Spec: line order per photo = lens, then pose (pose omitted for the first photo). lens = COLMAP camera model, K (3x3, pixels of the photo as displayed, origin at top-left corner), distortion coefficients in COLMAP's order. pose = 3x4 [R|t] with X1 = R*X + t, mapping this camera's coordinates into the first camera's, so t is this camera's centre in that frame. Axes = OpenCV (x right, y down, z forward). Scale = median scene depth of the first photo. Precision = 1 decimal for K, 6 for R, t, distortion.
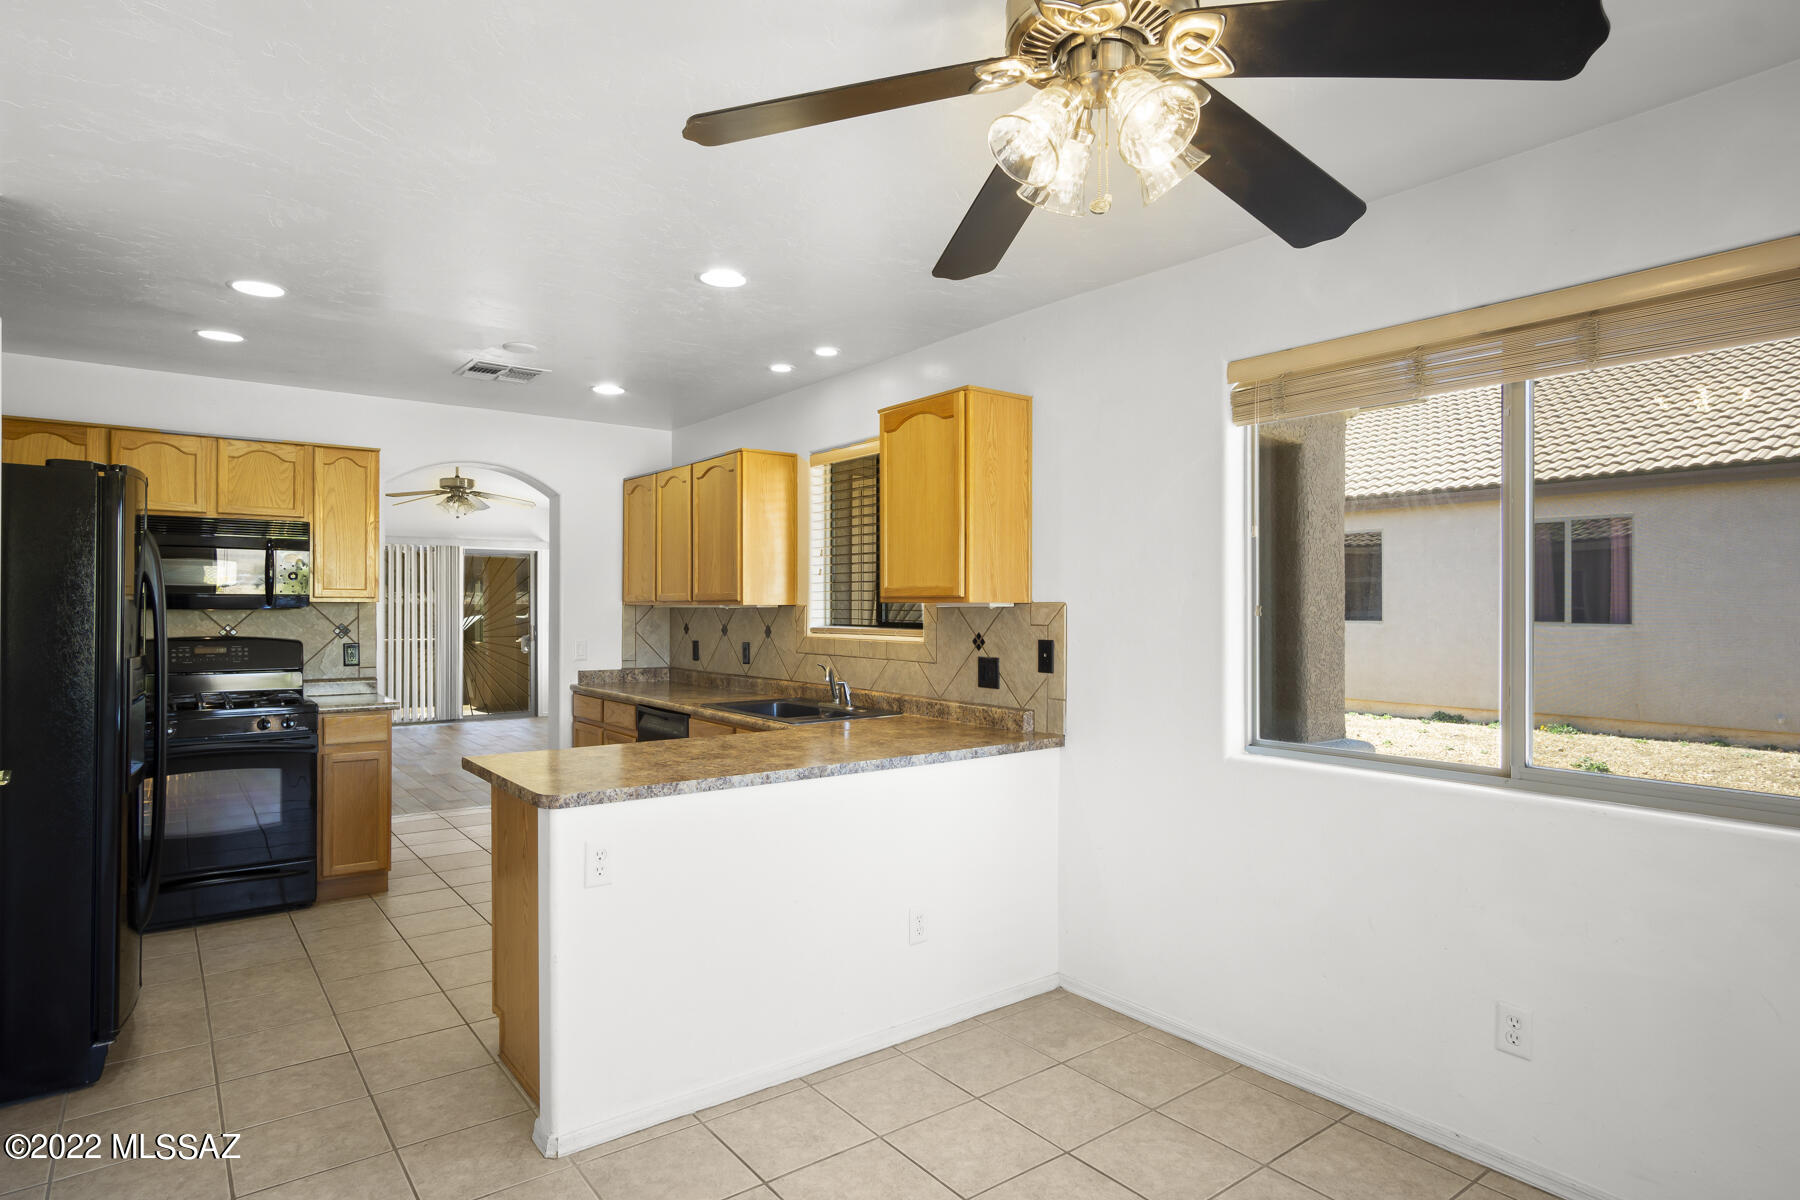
lens RADIAL K [[990.4, 0, 891.3], [0, 990.4, 598.1], [0, 0, 1]] dist [0.000205, -0.000260]
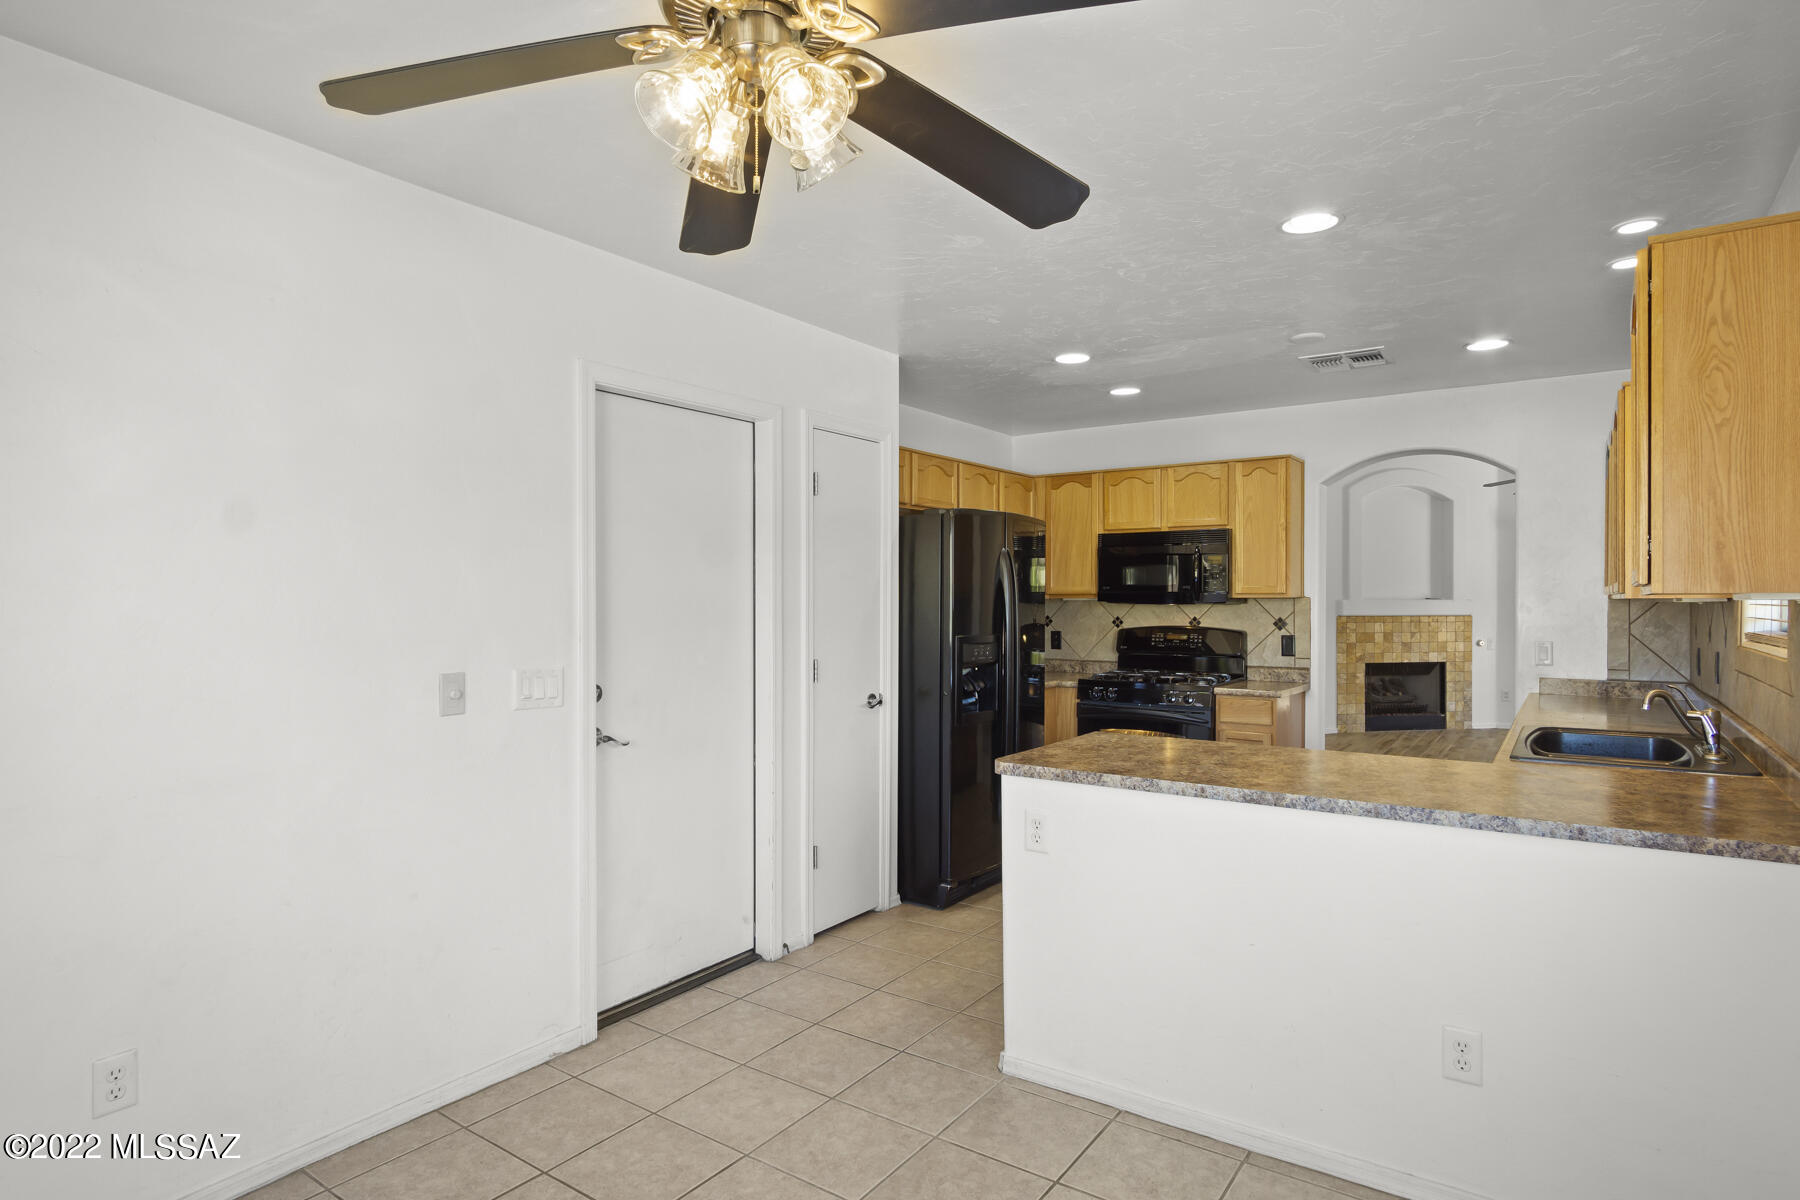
lens RADIAL K [[979.8, 0, 897.2], [0, 979.8, 603.8], [0, 0, 1]] dist [-0.014461, 0.011858]
pose [[0.309361, 0.000998, -0.950944, 0.459503], [0.008015, 0.999961, 0.003657, 0.004795], [0.950911, -0.008753, 0.309341, 0.338784]]
